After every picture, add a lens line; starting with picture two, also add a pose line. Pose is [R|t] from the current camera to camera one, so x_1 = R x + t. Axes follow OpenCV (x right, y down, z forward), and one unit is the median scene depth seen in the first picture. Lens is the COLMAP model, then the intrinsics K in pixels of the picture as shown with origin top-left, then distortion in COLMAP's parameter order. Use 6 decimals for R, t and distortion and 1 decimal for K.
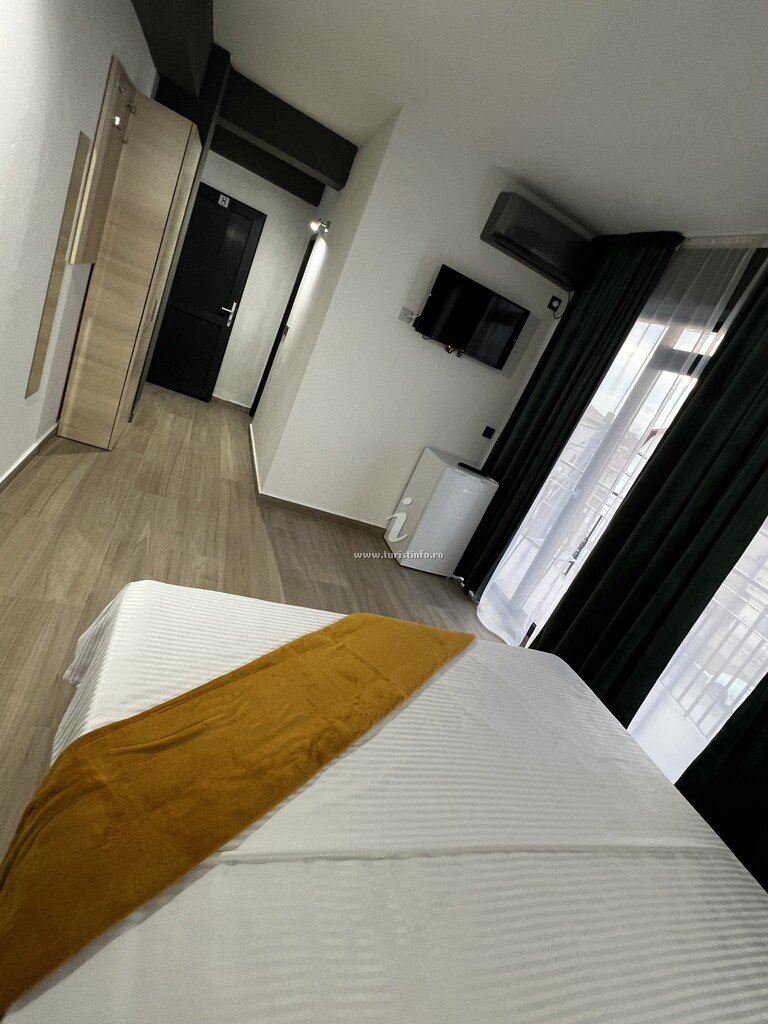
lens RADIAL K [[530.5, 0, 384.0], [0, 530.5, 512.0], [0, 0, 1]] dist [-0.001517, -0.000536]
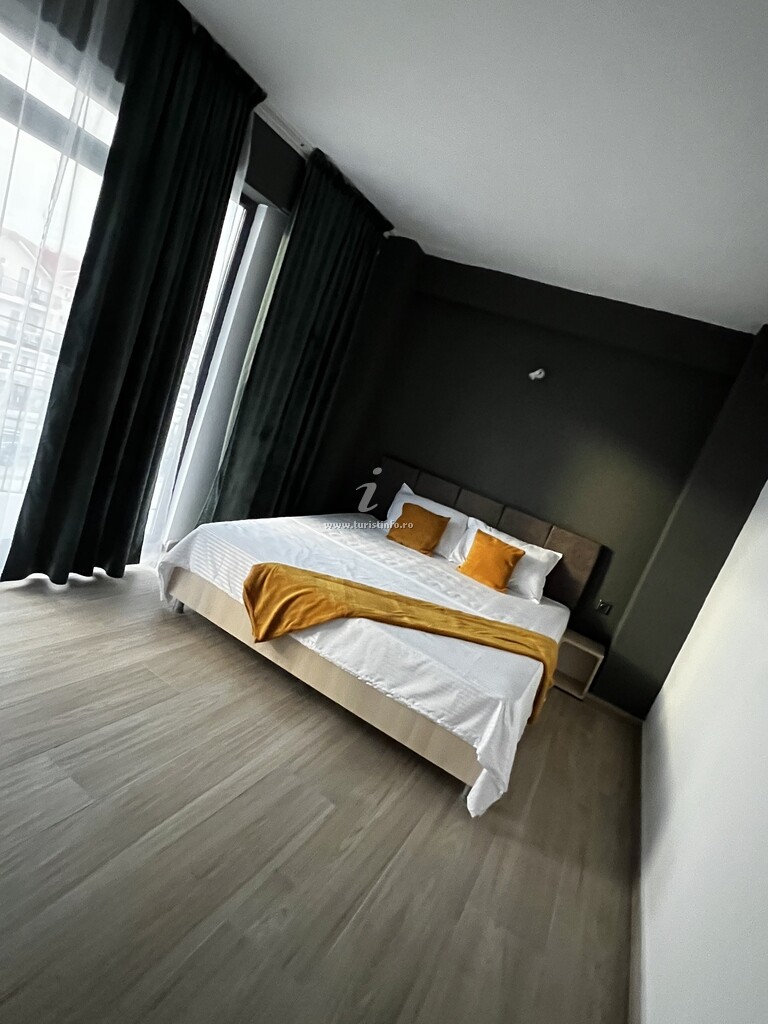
lens RADIAL K [[557.9, 0, 384.0], [0, 557.9, 512.0], [0, 0, 1]] dist [0.001889, 0.001297]
pose [[-0.486745, -0.720836, 0.493431, -0.373092], [-0.349804, 0.678434, 0.646037, -0.566331], [-0.800448, 0.141851, -0.582376, 1.149507]]
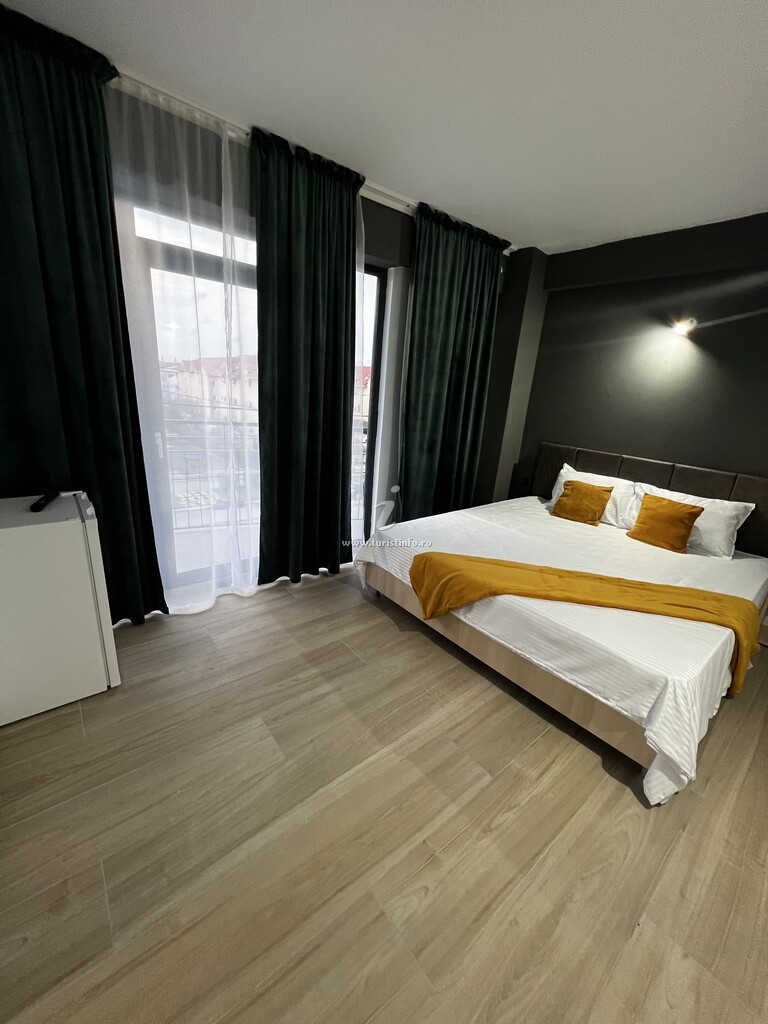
lens RADIAL K [[407.9, 0, 387.2], [0, 407.9, 510.5], [0, 0, 1]] dist [-0.002185, 0.000310]
pose [[-0.323883, -0.658125, 0.679685, -0.352193], [0.085521, 0.695103, 0.713806, -0.482045], [-0.942224, 0.289317, -0.168848, 0.955201]]
